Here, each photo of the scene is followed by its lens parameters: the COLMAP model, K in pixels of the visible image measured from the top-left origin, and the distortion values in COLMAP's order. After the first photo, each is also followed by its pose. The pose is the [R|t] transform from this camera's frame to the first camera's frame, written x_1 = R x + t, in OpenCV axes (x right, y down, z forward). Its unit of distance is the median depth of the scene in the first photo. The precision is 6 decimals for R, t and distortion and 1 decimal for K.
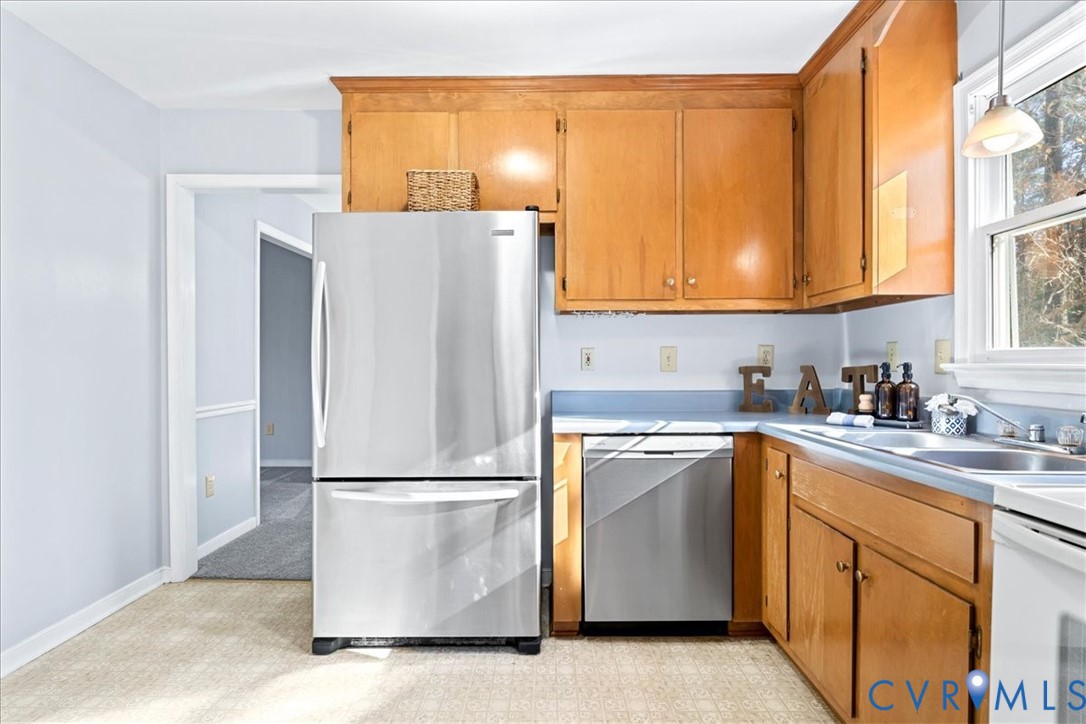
lens RADIAL K [[574.0, 0, 542.3], [0, 574.0, 362.9], [0, 0, 1]] dist [-0.012170, 0.002642]
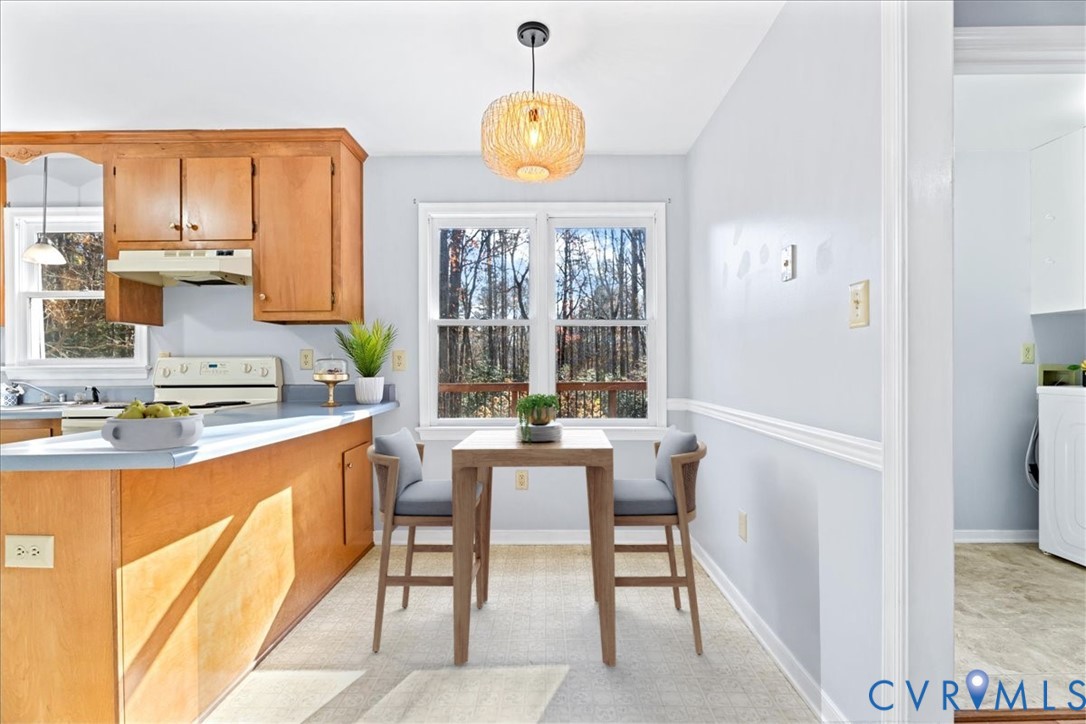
lens RADIAL K [[483.9, 0, 536.3], [0, 483.9, 367.1], [0, 0, 1]] dist [0.003260, -0.000395]
pose [[0.005226, 0.000019, 0.999986, -0.677708], [0.007957, 0.999968, -0.000061, 0.014253], [-0.999955, 0.007958, 0.005225, -0.569428]]
